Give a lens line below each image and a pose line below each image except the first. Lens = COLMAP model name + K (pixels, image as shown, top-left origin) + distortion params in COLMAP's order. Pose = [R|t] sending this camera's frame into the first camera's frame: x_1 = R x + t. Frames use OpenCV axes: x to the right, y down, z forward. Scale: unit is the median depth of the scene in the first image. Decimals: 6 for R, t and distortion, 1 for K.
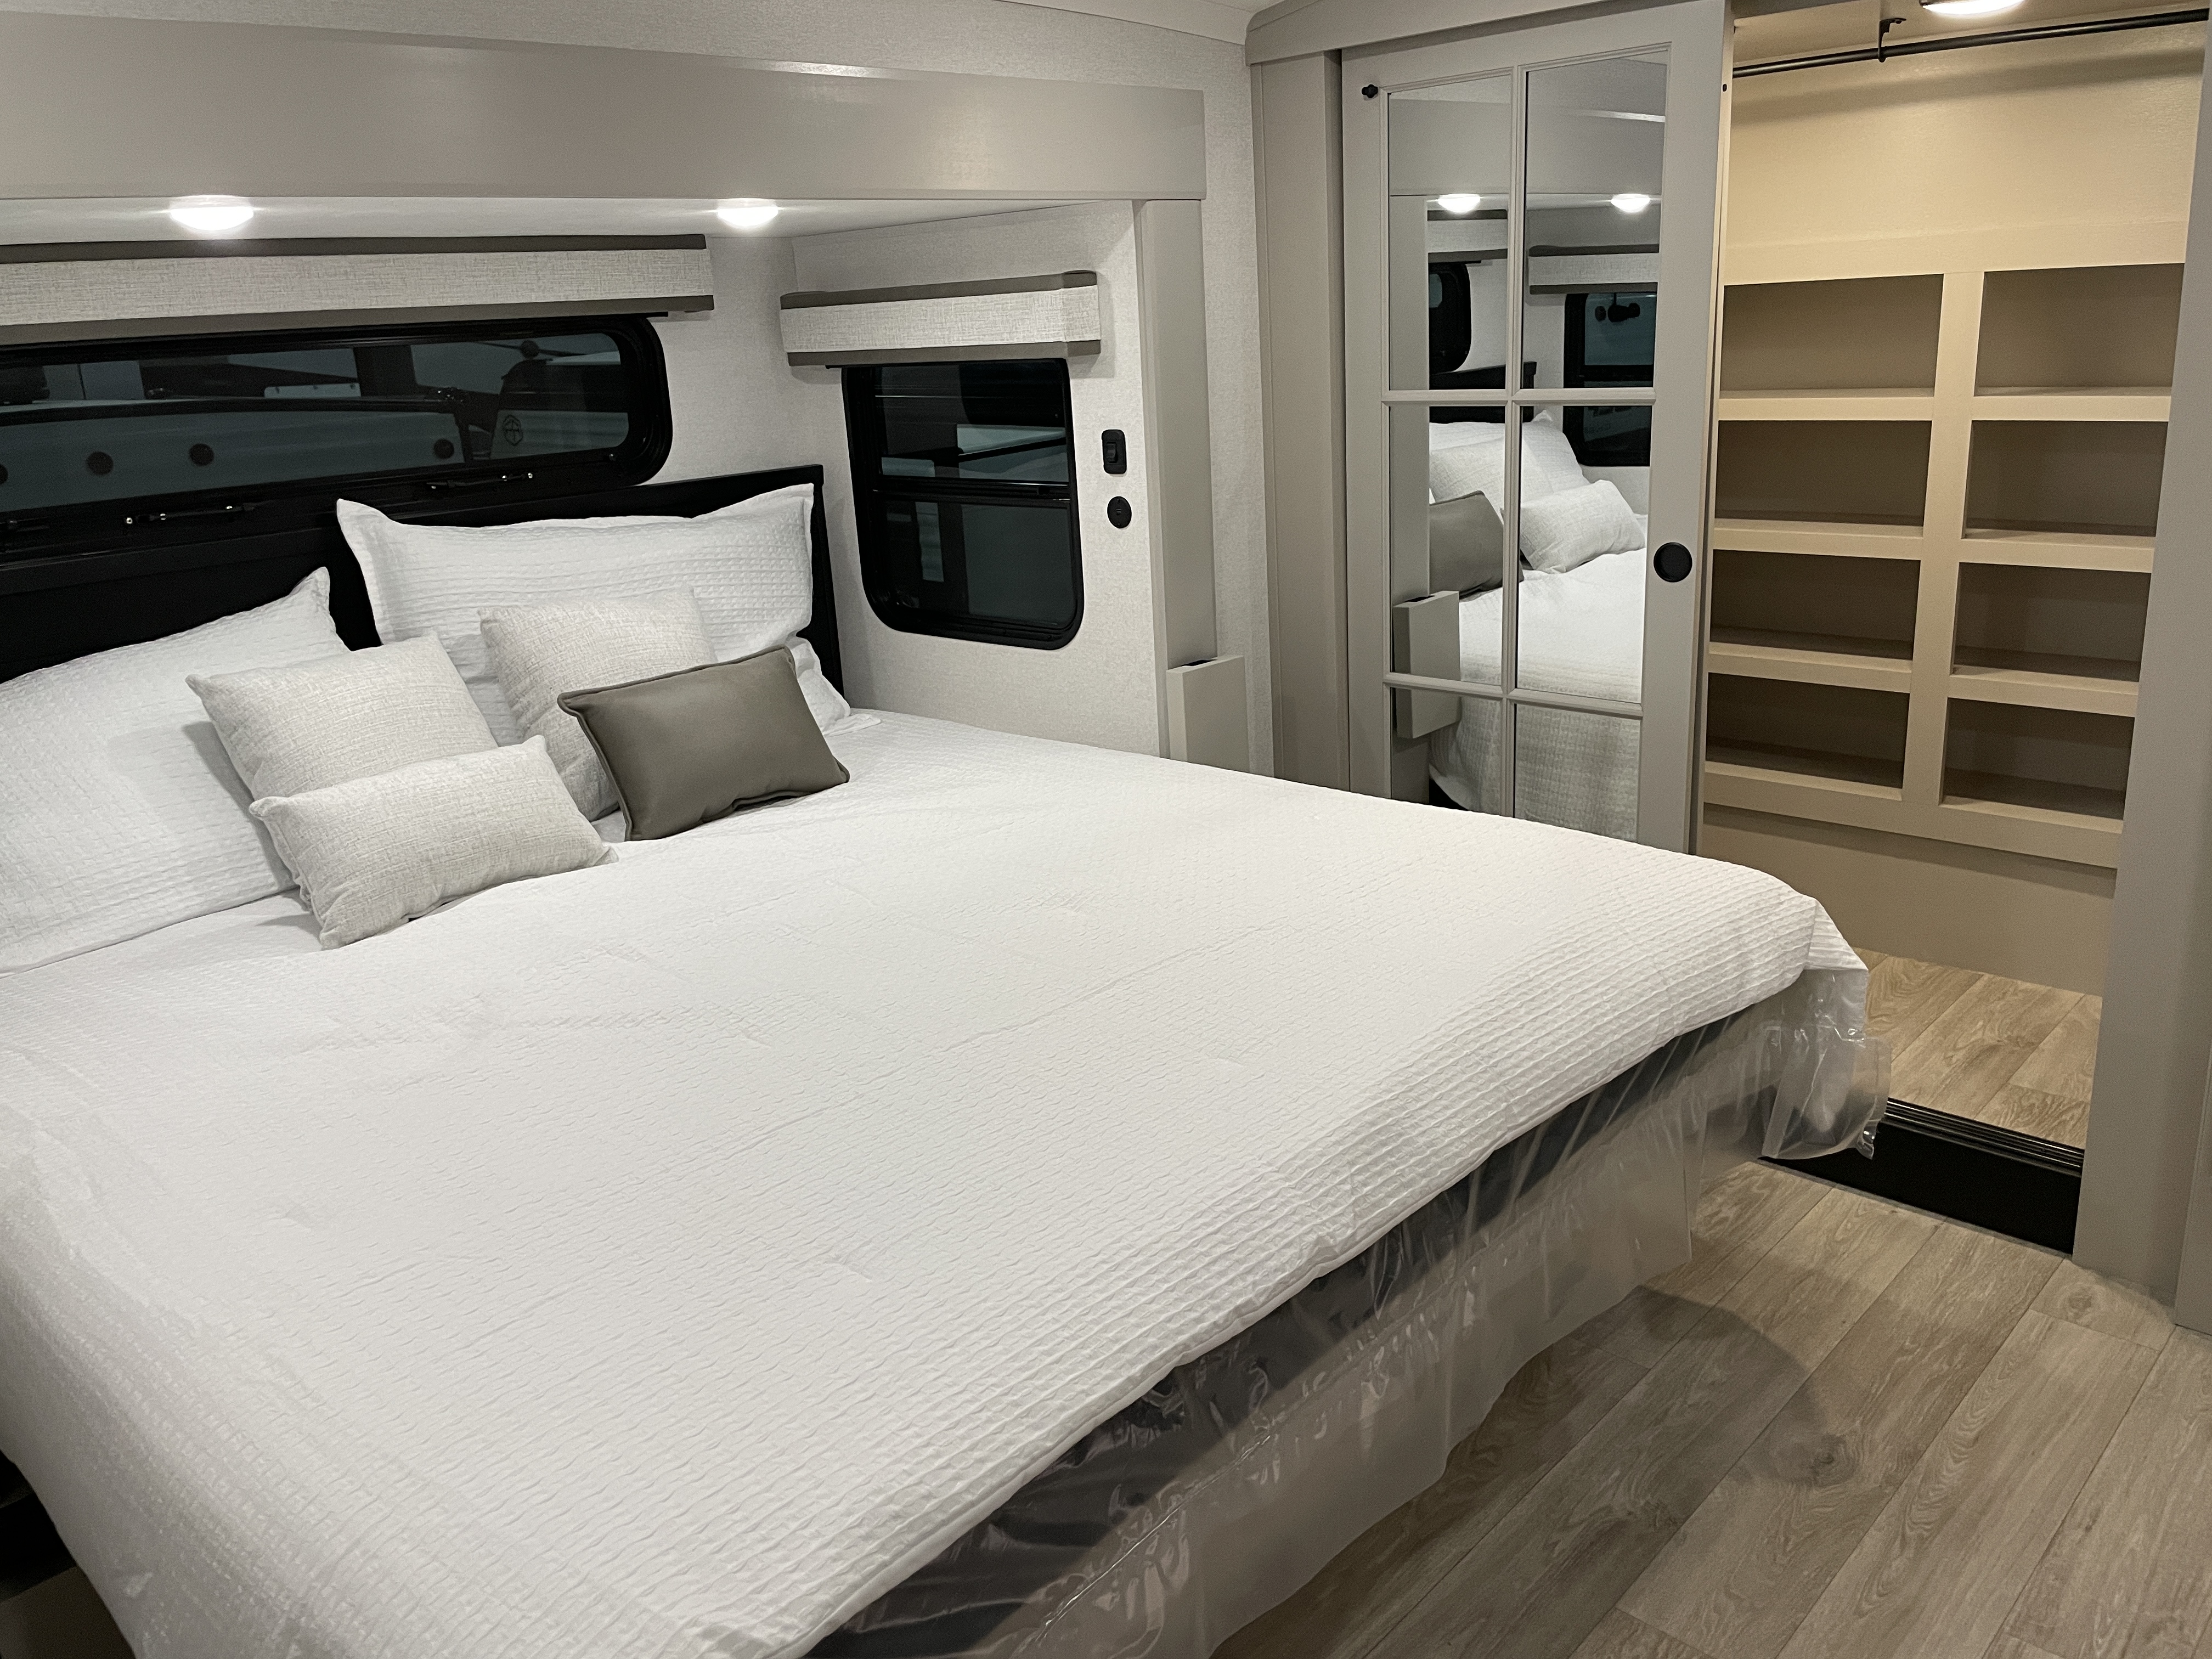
lens RADIAL K [[1698.7, 0, 1135.3], [0, 1698.7, 823.1], [0, 0, 1]] dist [0.063385, -0.097942]
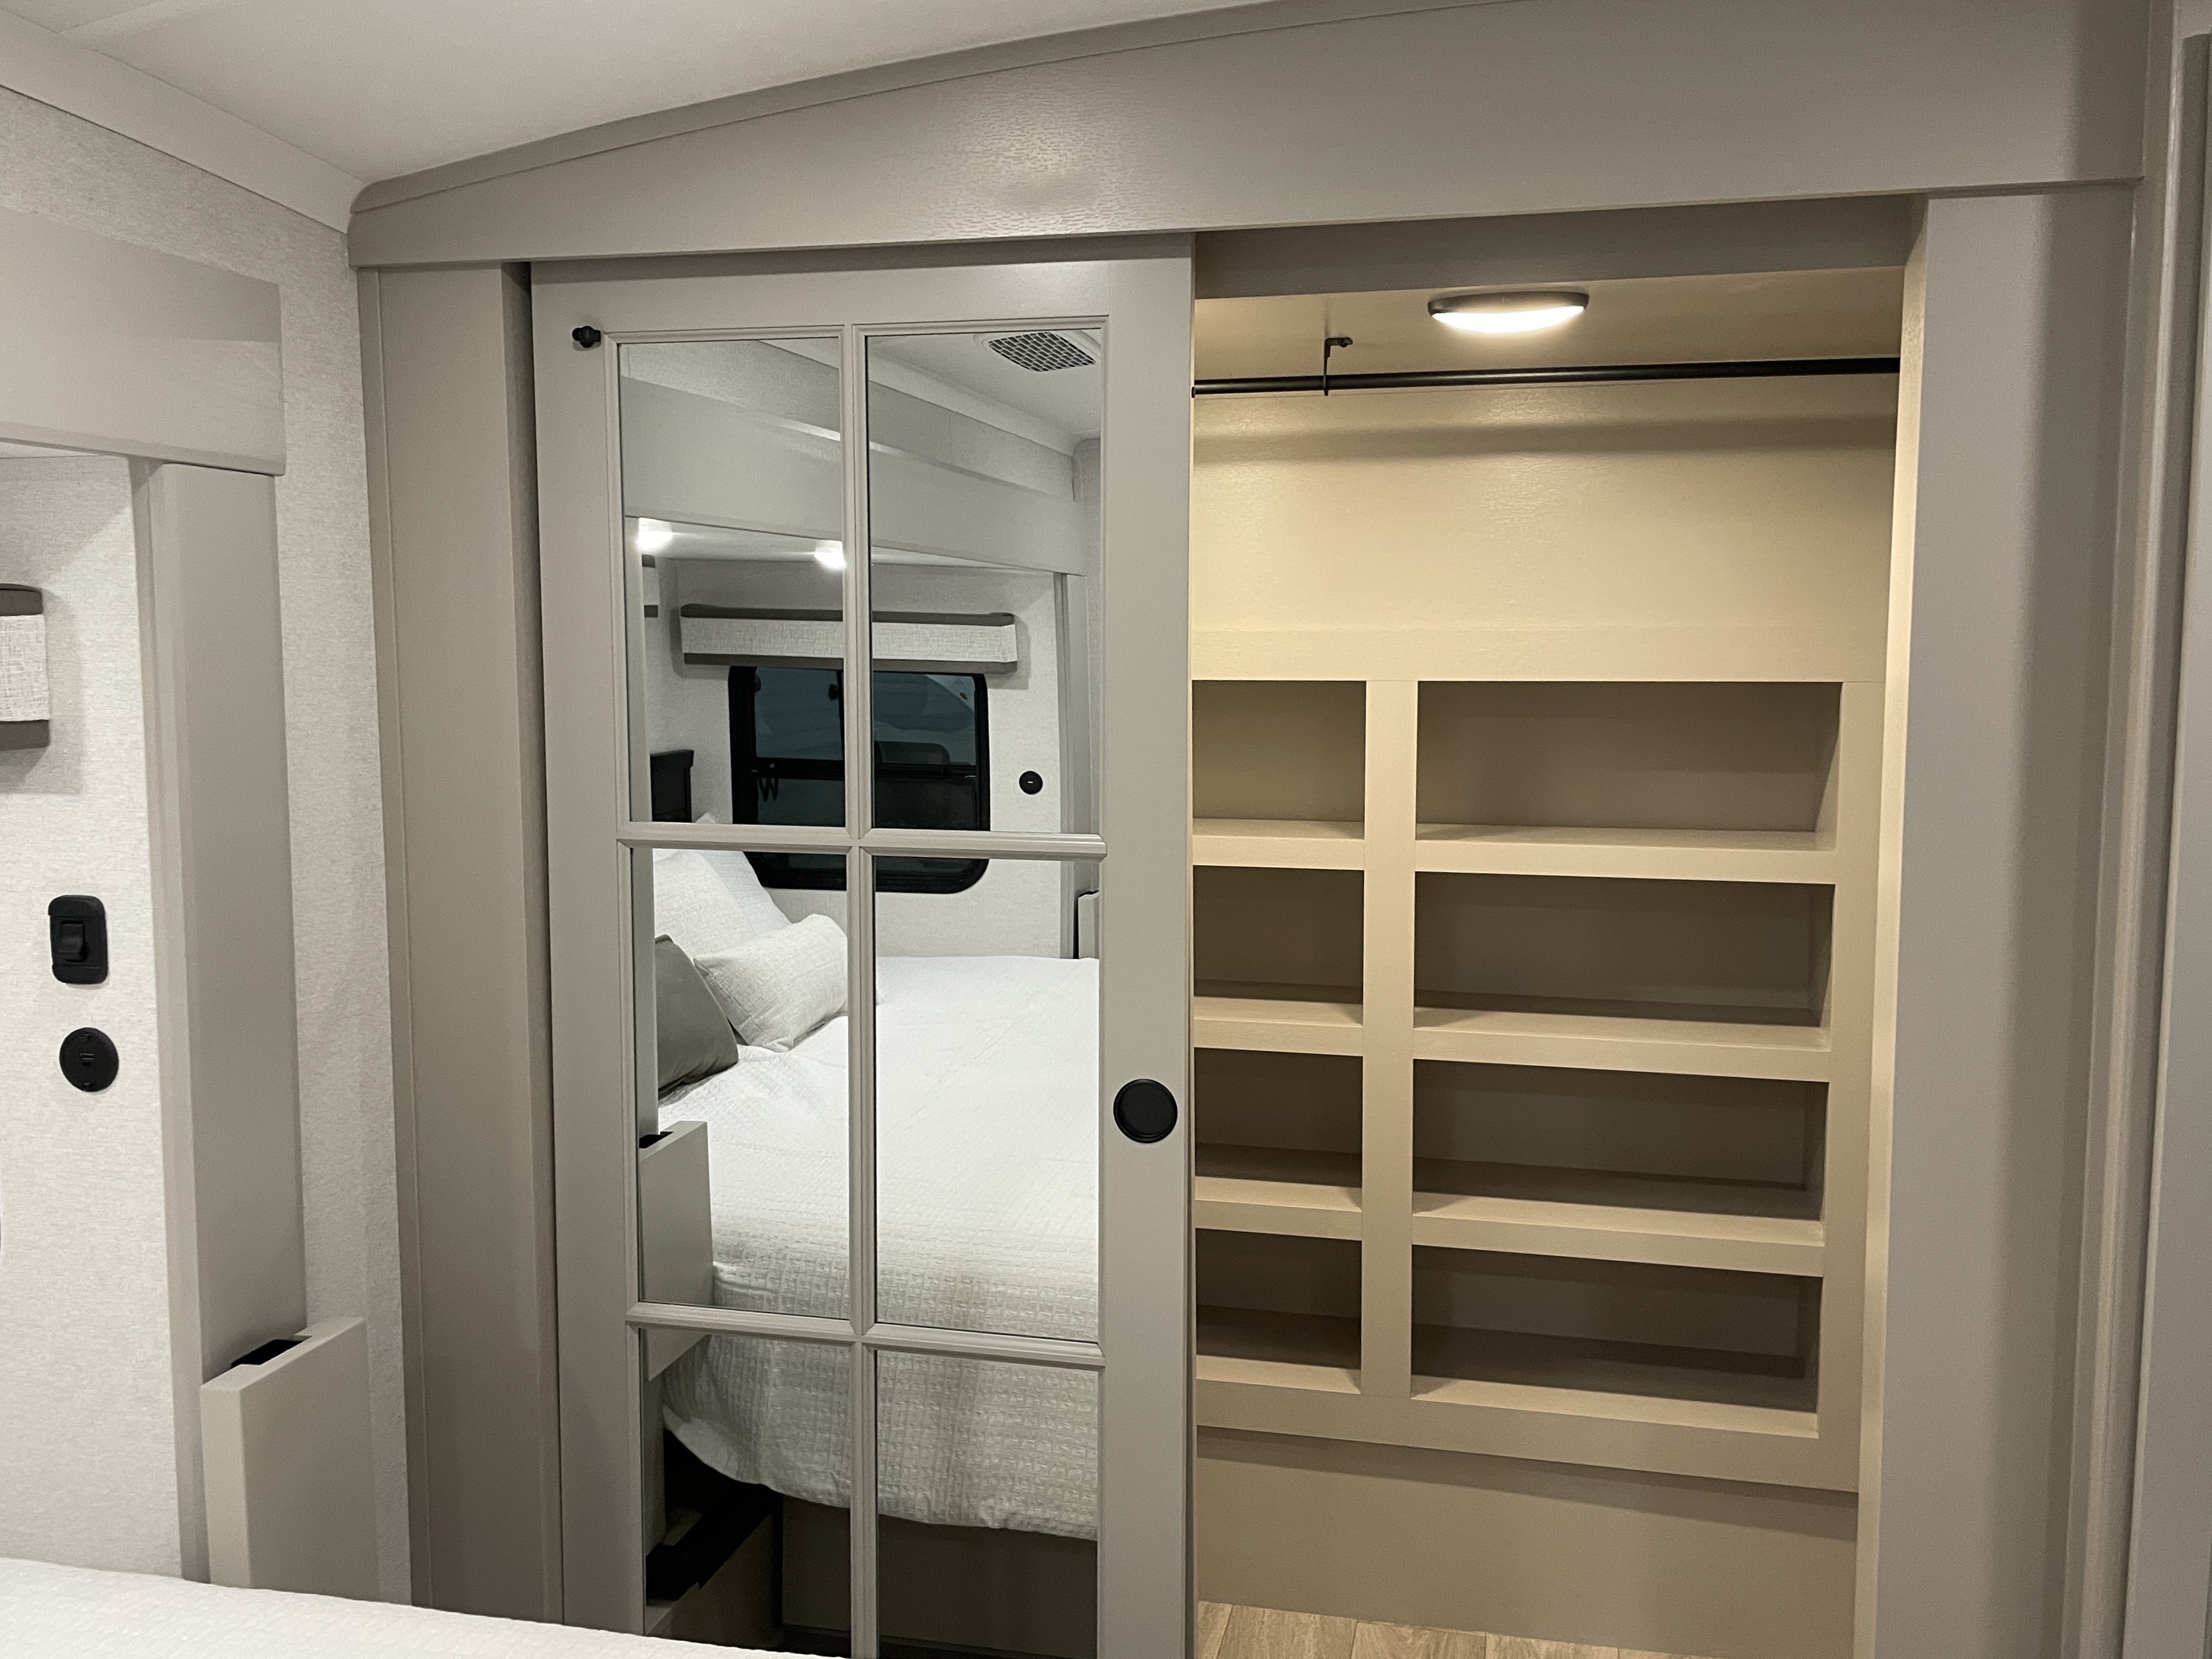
lens RADIAL K [[1698.7, 0, 1064.5], [0, 1698.7, 802.4], [0, 0, 1]] dist [0.063385, -0.097942]
pose [[0.857960, 0.010397, 0.513611, -0.023632], [0.099387, 0.977547, -0.185808, -0.141320], [-0.504010, 0.210462, 0.837663, 0.449873]]
